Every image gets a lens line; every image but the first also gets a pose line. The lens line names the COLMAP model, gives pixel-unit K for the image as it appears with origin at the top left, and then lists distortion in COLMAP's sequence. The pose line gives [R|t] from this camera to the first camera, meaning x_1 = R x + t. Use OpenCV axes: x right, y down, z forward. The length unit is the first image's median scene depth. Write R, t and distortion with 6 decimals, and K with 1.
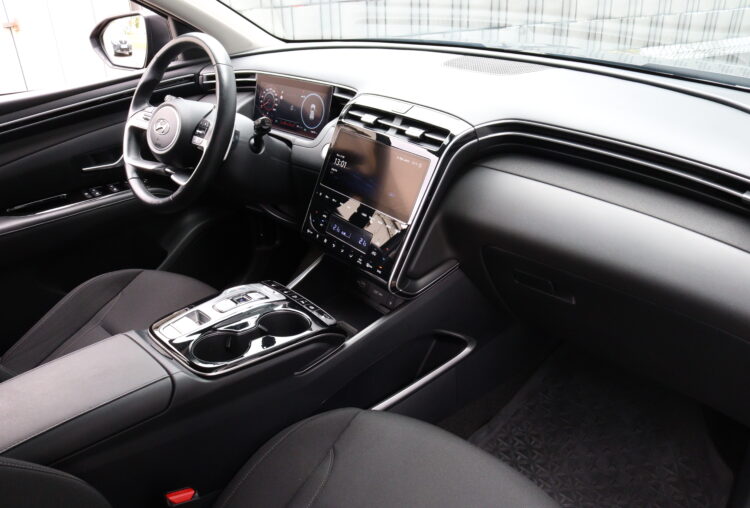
lens RADIAL K [[627.4, 0, 378.9], [0, 627.4, 257.8], [0, 0, 1]] dist [-0.157371, 0.117880]
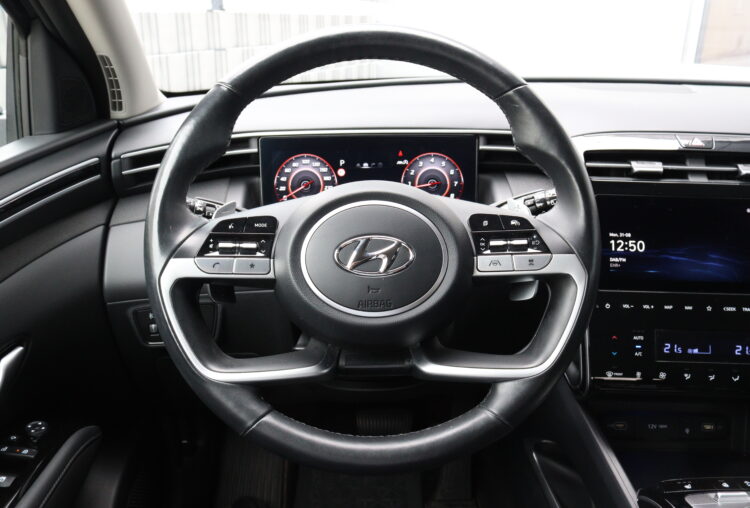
lens RADIAL K [[627.4, 0, 372.6], [0, 627.4, 241.0], [0, 0, 1]] dist [-0.157371, 0.117880]
pose [[0.703957, -0.212581, 0.677683, -0.619538], [0.313062, 0.949337, -0.027404, -0.211629], [-0.637524, 0.231448, 0.734843, 0.704537]]
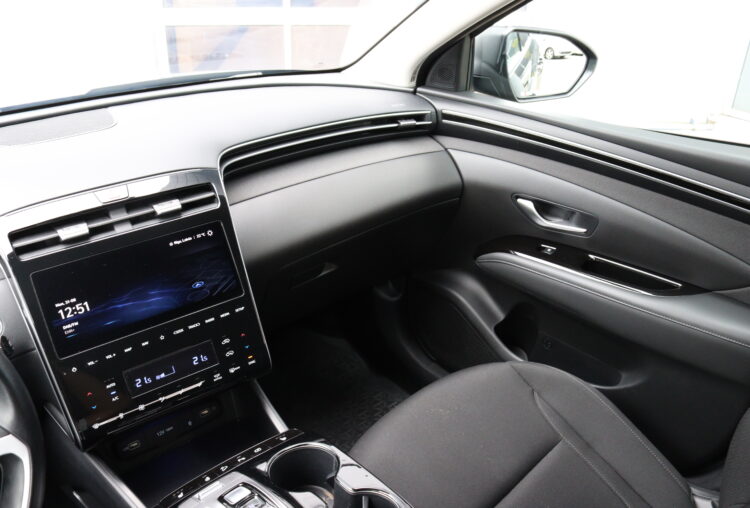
lens RADIAL K [[627.4, 0, 374.4], [0, 627.4, 253.2], [0, 0, 1]] dist [-0.157371, 0.117880]
pose [[0.016754, -0.426238, 0.904456, -0.595077], [0.462183, 0.805441, 0.371014, -0.284767], [-0.886626, 0.411808, 0.210494, 0.548364]]
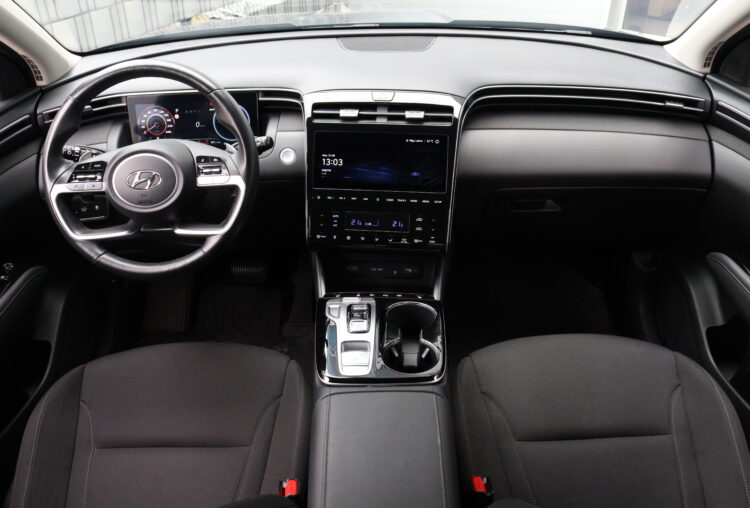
lens RADIAL K [[627.4, 0, 374.6], [0, 627.4, 253.8], [0, 0, 1]] dist [-0.157371, 0.117880]
pose [[0.711053, -0.364119, 0.601515, -0.664834], [0.318873, 0.929432, 0.185678, -0.175557], [-0.626676, 0.059780, 0.776983, 0.169350]]
